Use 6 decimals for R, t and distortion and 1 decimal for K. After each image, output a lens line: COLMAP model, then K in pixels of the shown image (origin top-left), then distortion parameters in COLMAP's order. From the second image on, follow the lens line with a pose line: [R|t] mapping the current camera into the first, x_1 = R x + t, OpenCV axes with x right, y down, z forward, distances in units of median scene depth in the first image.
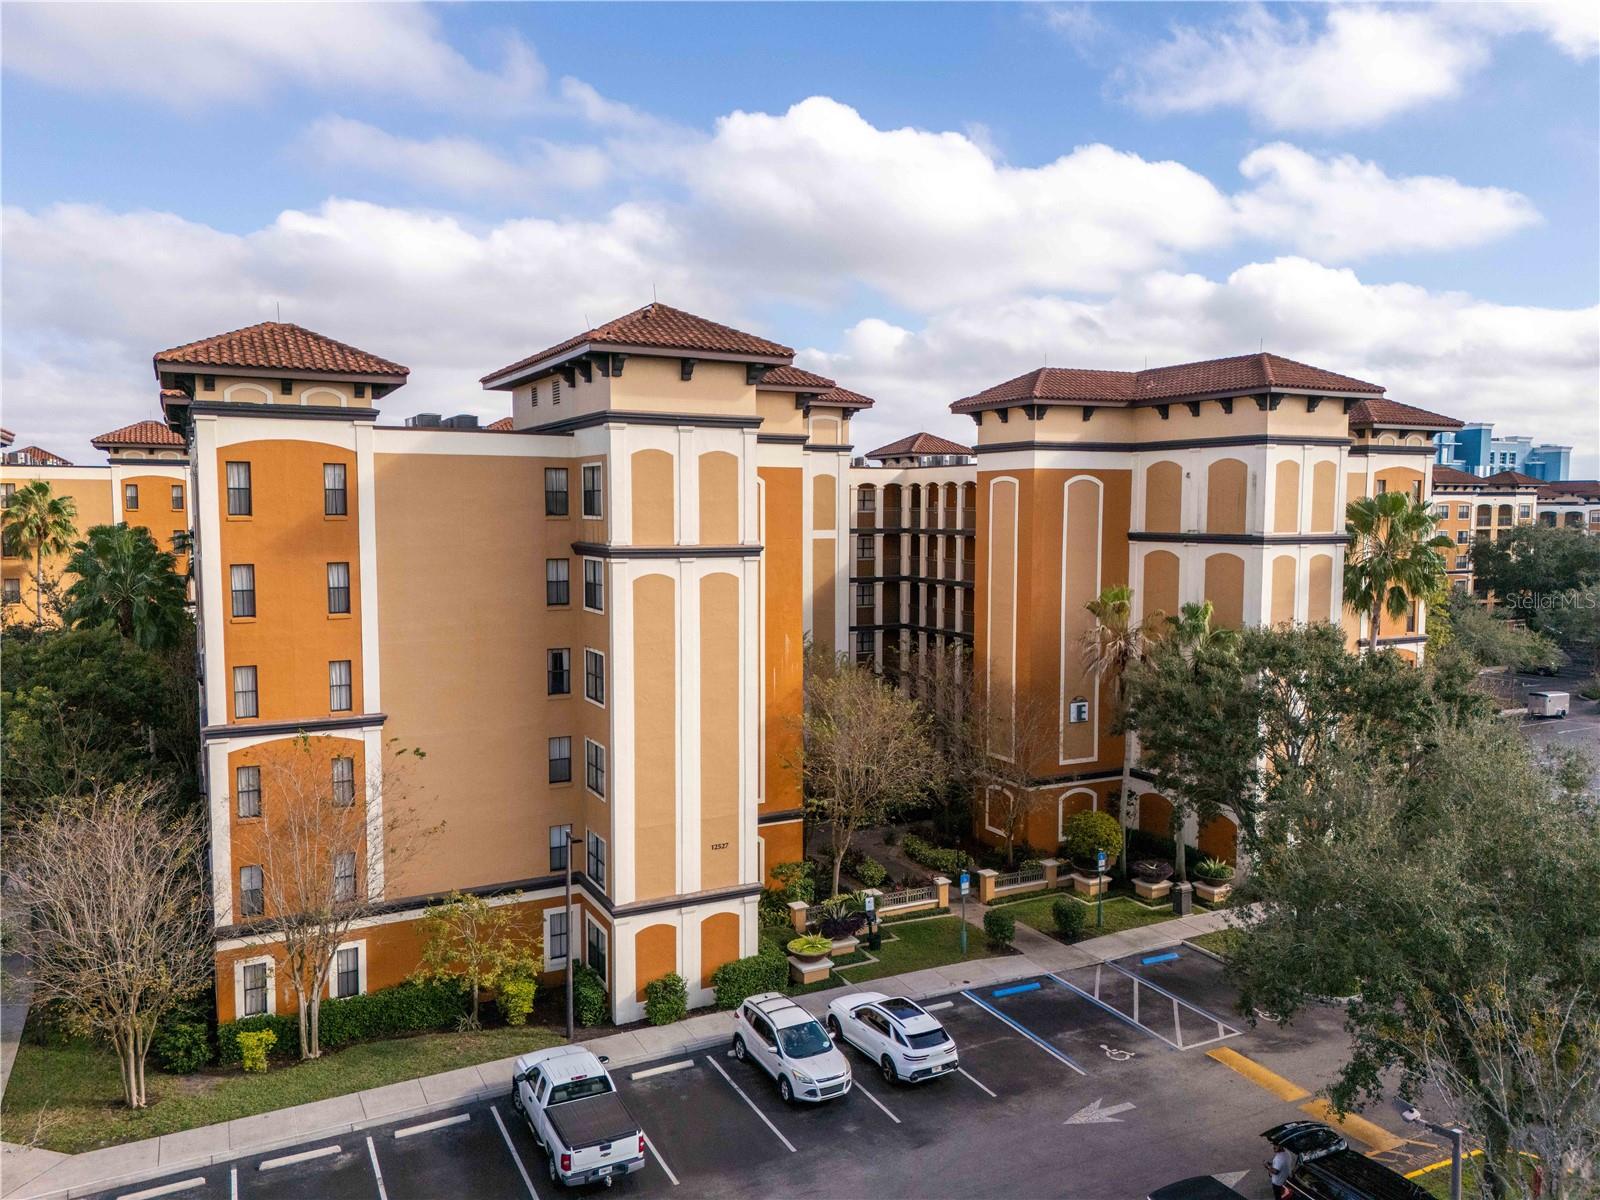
lens RADIAL K [[1180.5, 0, 799.9], [0, 1180.5, 600.9], [0, 0, 1]] dist [0.056370, -0.032619]
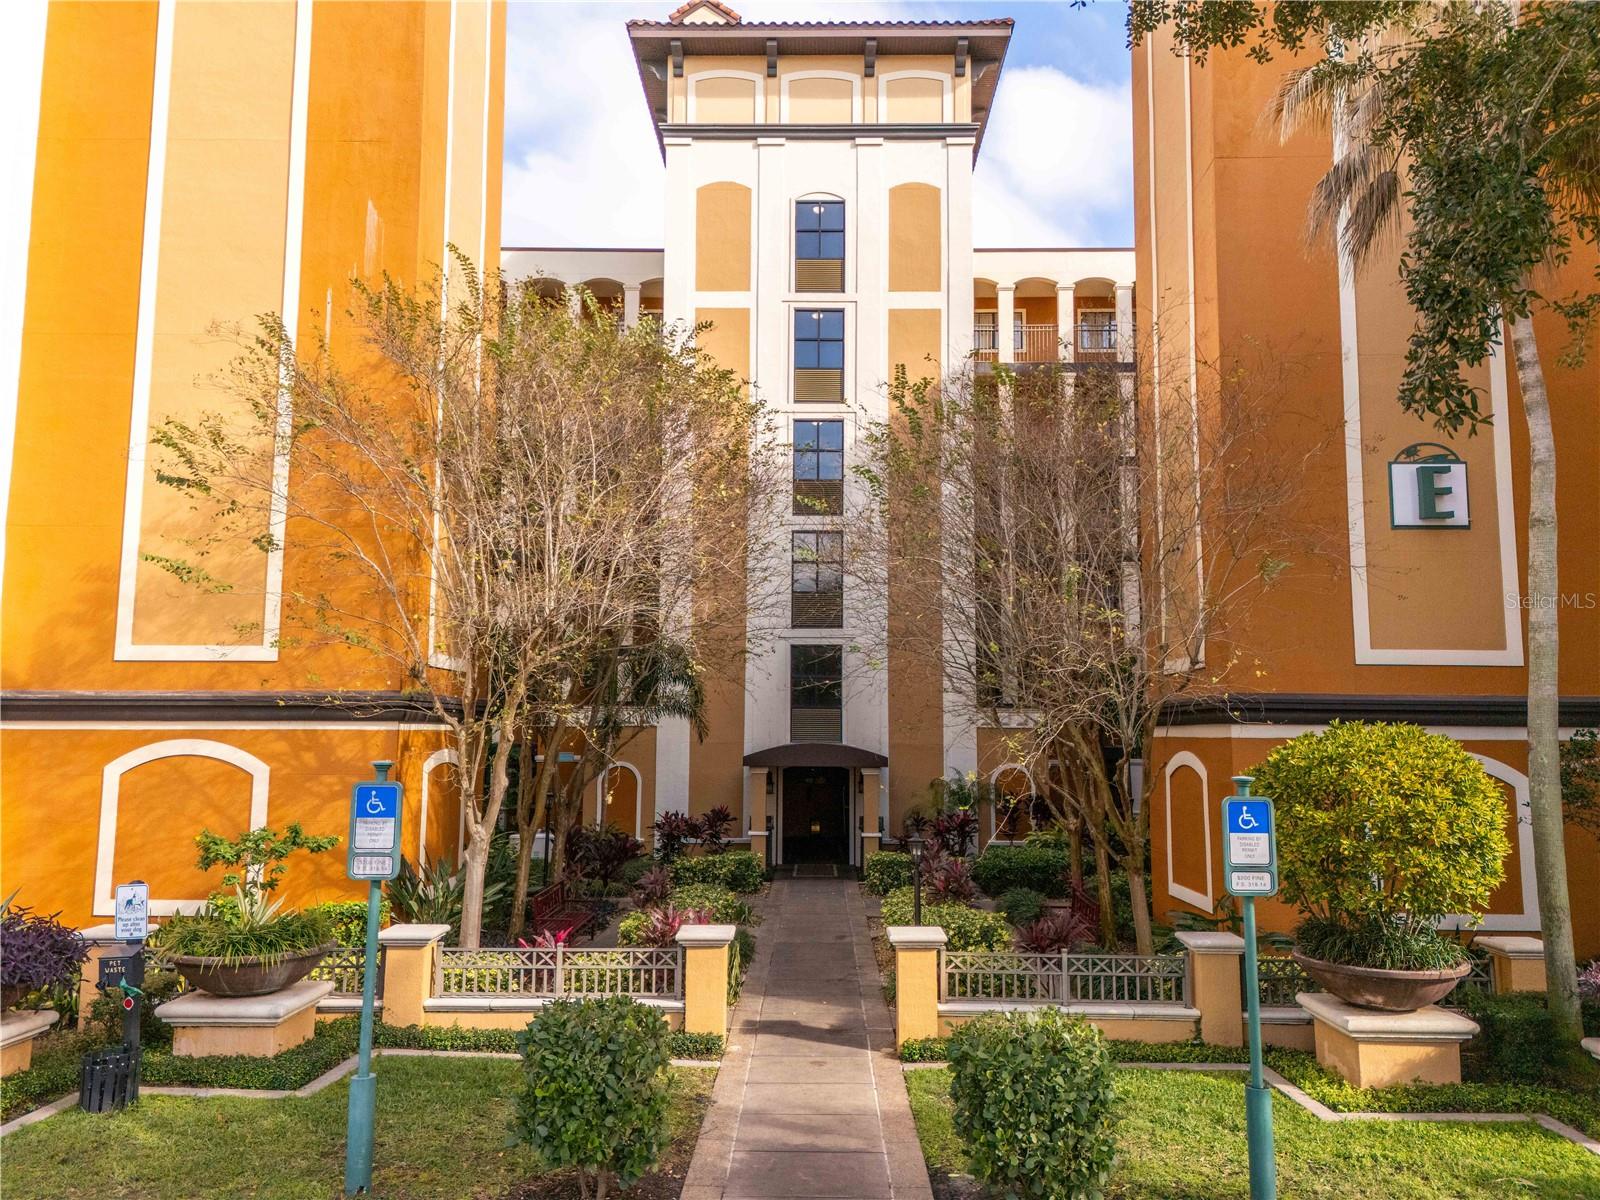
lens RADIAL K [[1180.5, 0, 801.9], [0, 1180.5, 597.1], [0, 0, 1]] dist [0.056370, -0.032619]
pose [[0.887074, -0.045115, -0.459418, 0.252536], [-0.045487, 0.981827, -0.184244, 0.199340], [0.459381, 0.184336, 0.868901, 0.721520]]
